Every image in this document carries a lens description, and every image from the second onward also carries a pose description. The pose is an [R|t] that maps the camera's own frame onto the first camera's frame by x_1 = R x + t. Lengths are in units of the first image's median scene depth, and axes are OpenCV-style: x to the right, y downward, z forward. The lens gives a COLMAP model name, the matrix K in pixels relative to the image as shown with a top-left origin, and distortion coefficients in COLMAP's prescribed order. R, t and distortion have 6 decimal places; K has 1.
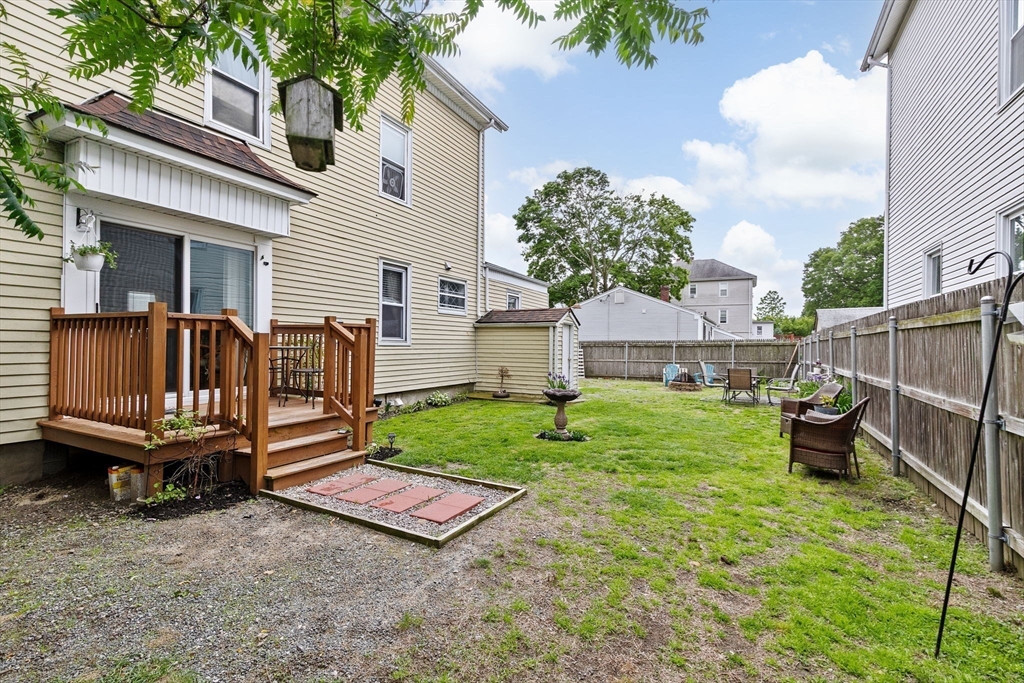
lens RADIAL K [[461.6, 0, 509.3], [0, 461.6, 341.0], [0, 0, 1]] dist [0.010504, -0.000250]
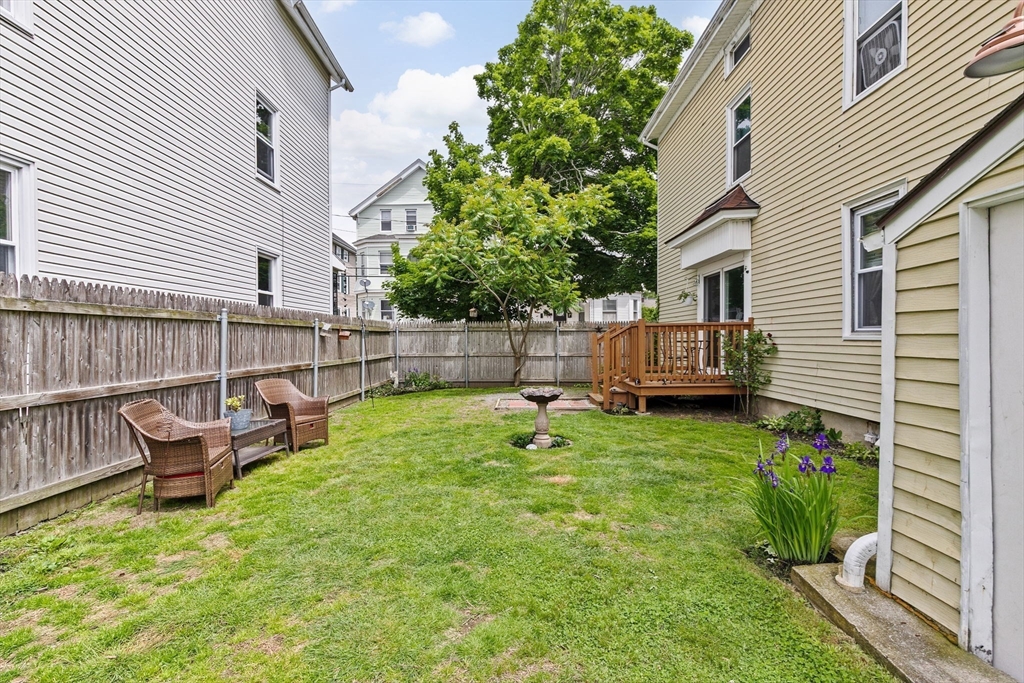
lens RADIAL K [[448.2, 0, 505.0], [0, 448.2, 338.6], [0, 0, 1]] dist [0.010310, 0.000388]
pose [[-0.894814, -0.009071, -0.446348, 0.467729], [-0.004173, 0.999920, -0.011956, 0.018860], [0.446420, -0.008836, -0.894780, 1.462763]]
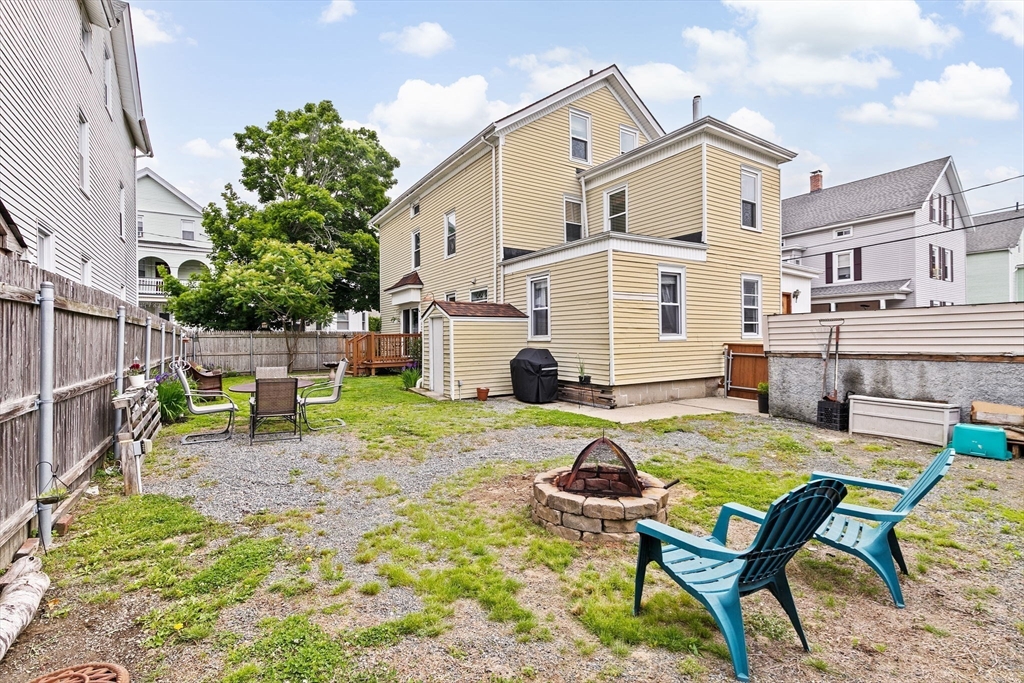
lens RADIAL K [[461.6, 0, 509.3], [0, 461.6, 341.0], [0, 0, 1]] dist [0.010504, -0.000250]
pose [[-0.487776, -0.011949, -0.872887, 1.307880], [0.009155, 0.999781, -0.018802, 0.049705], [0.872921, -0.017163, -0.487560, 2.299664]]
